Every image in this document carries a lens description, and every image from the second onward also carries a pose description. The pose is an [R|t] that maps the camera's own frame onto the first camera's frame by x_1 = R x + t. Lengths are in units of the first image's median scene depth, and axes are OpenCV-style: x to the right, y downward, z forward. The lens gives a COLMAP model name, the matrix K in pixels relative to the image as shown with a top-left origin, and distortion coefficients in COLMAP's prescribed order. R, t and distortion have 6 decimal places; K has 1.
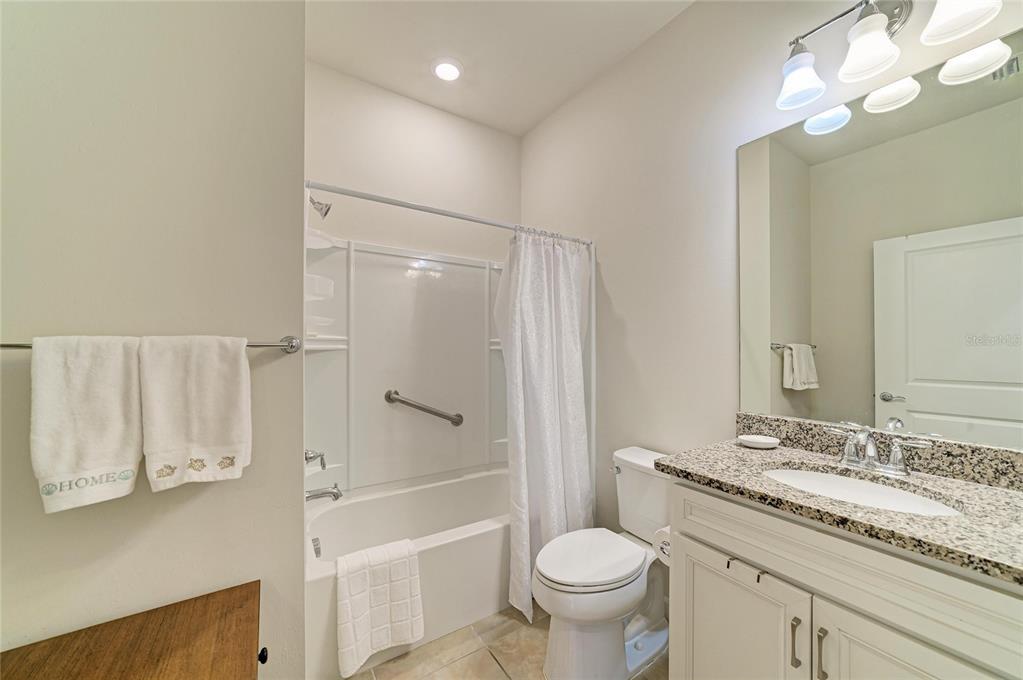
lens RADIAL K [[392.2, 0, 515.4], [0, 392.2, 345.0], [0, 0, 1]] dist [-0.020898, 0.007444]
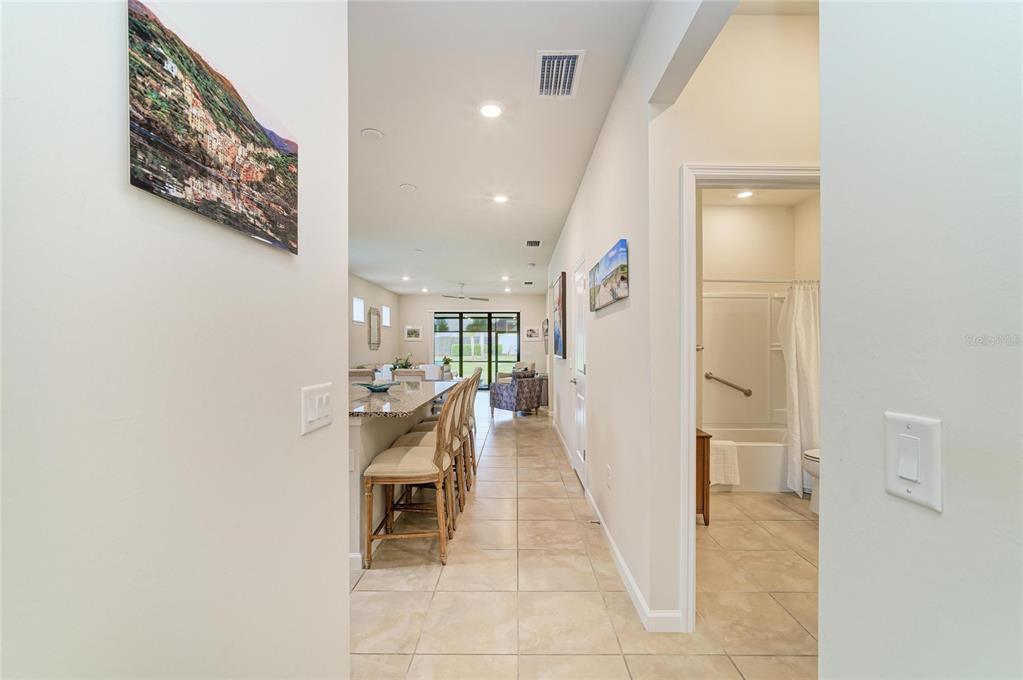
lens RADIAL K [[405.0, 0, 513.2], [0, 405.0, 337.2], [0, 0, 1]] dist [-0.010265, 0.000148]
pose [[0.827972, 0.001072, -0.560769, -0.020540], [-0.011777, 0.999811, -0.015478, -0.003340], [0.560646, 0.019419, 0.827828, -1.214631]]
